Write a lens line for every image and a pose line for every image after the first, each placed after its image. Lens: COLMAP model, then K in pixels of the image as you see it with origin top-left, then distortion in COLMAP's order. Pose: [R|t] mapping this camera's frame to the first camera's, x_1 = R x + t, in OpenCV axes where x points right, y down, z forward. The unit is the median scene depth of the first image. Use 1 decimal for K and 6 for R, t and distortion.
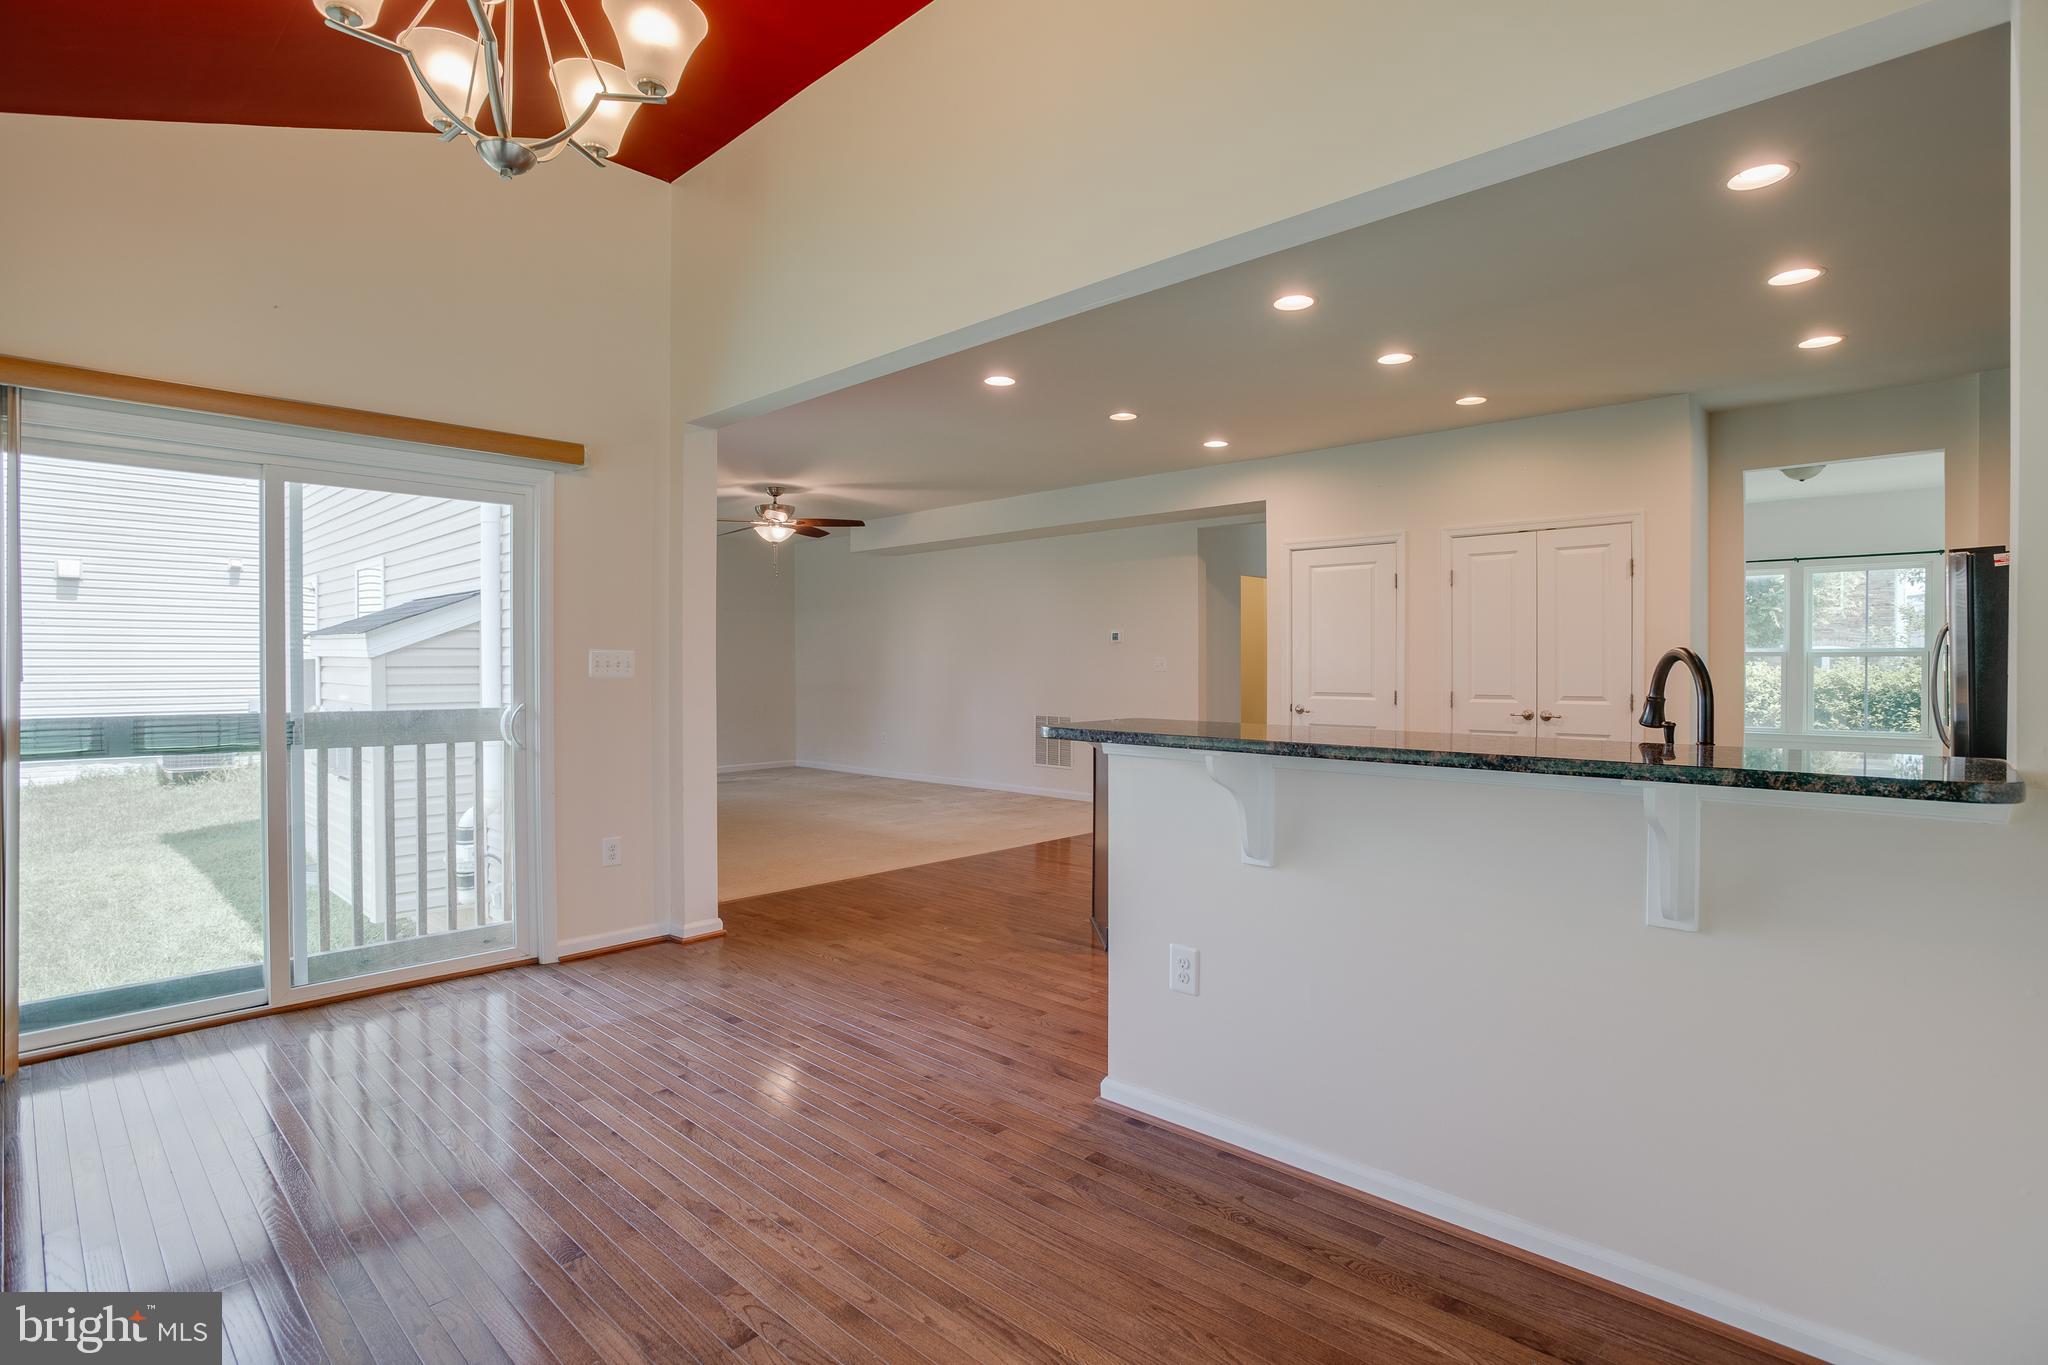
lens RADIAL K [[987.5, 0, 1026.1], [0, 987.5, 674.1], [0, 0, 1]] dist [0.005241, 0.001311]
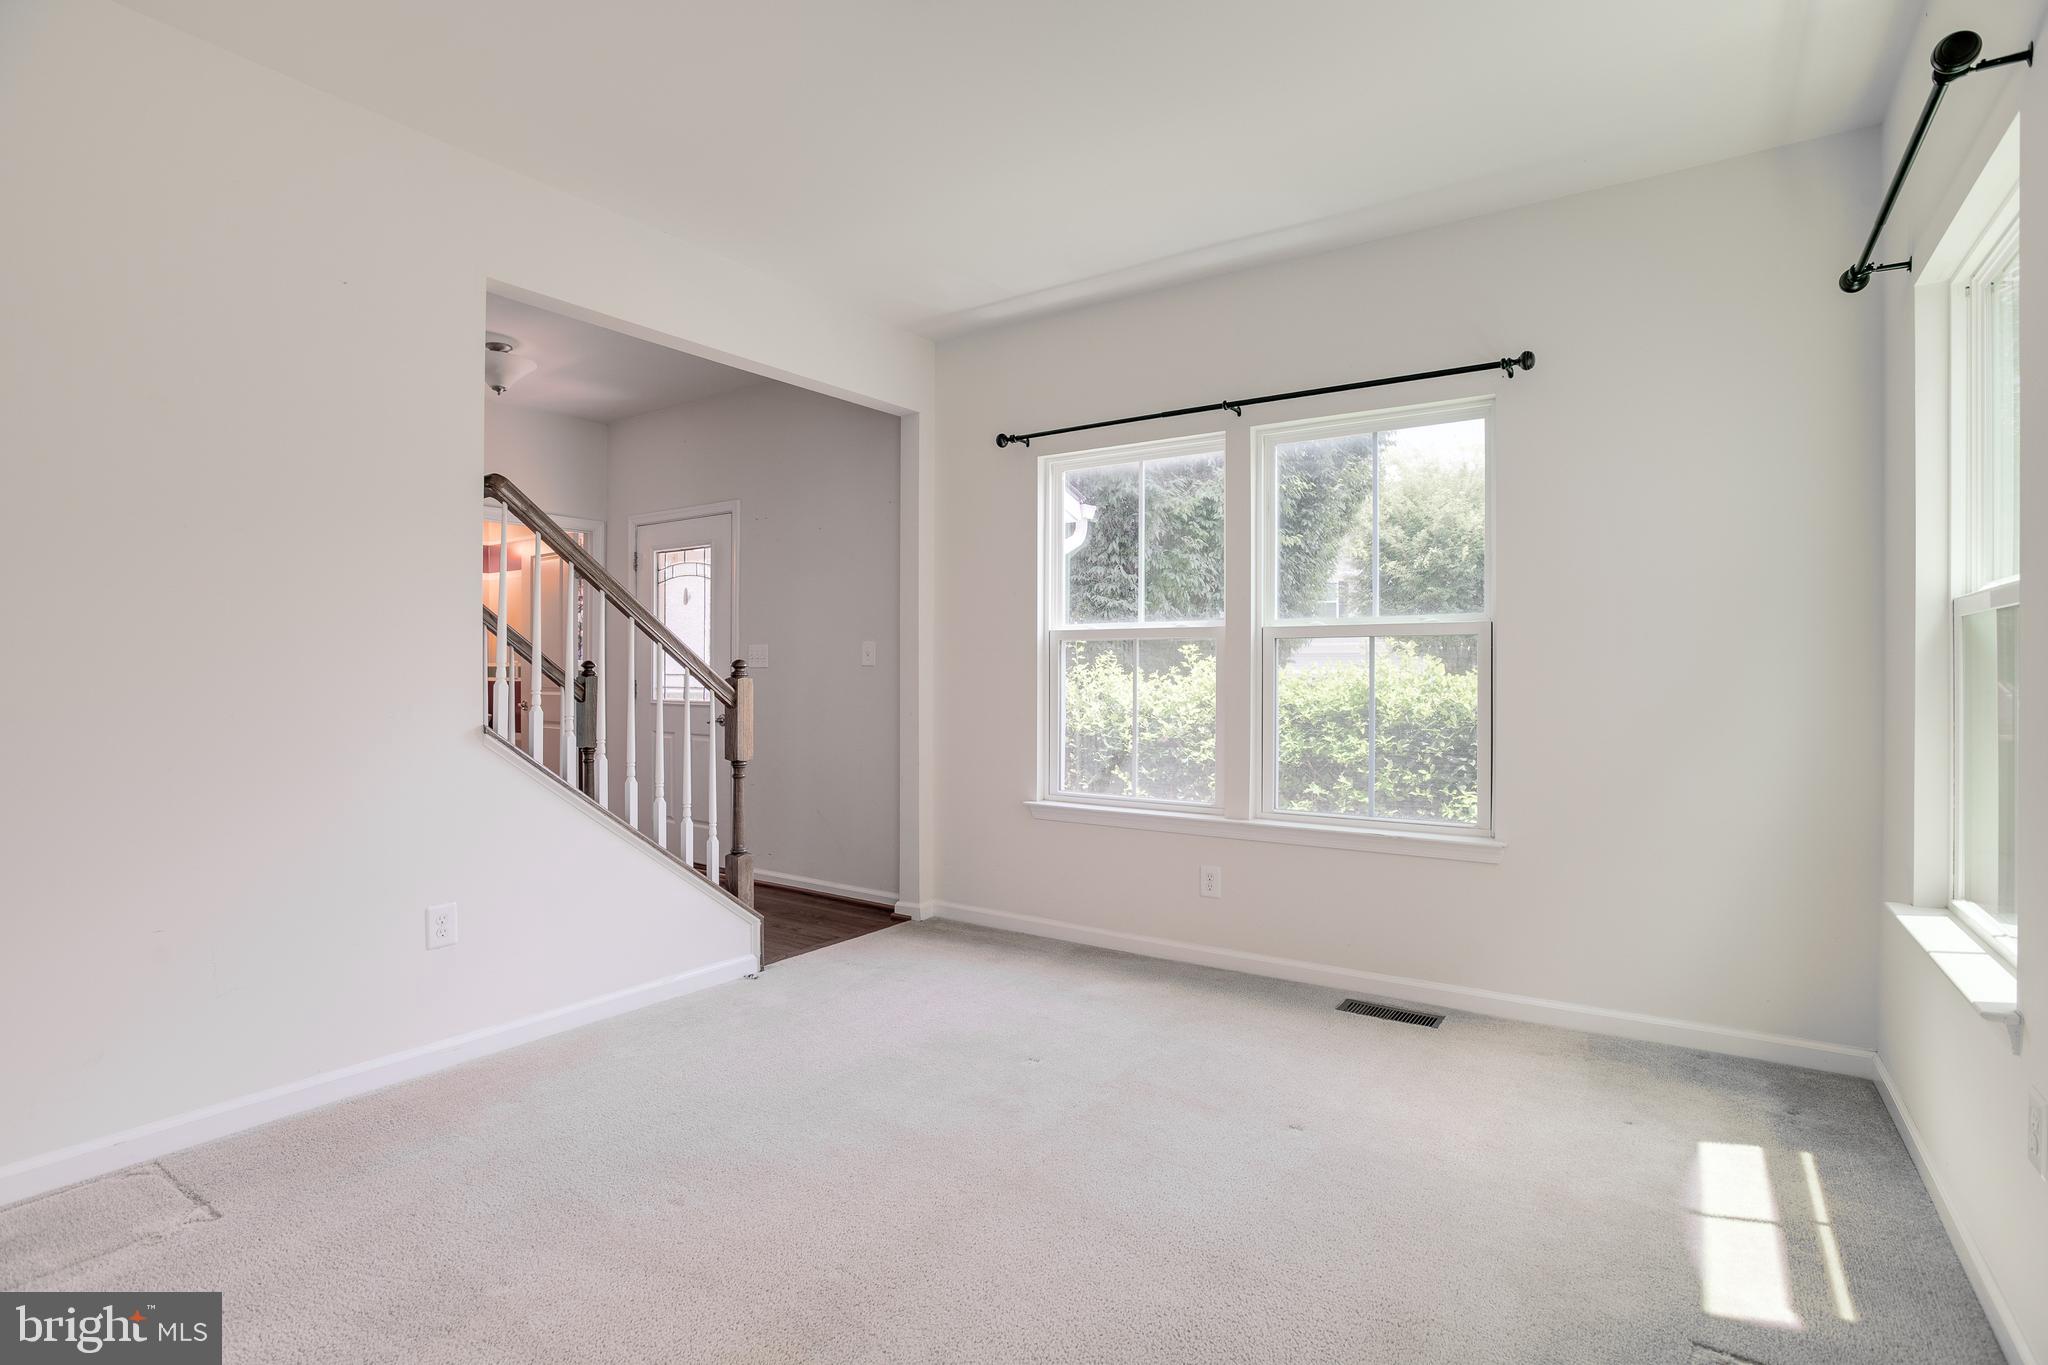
lens RADIAL K [[987.5, 0, 1022.2], [0, 987.5, 677.7], [0, 0, 1]] dist [0.005241, 0.001311]
pose [[0.984613, 0.002948, 0.174722, 0.591958], [-0.001530, 0.999965, -0.008248, 0.002511], [-0.174740, 0.007854, 0.984583, 0.579899]]
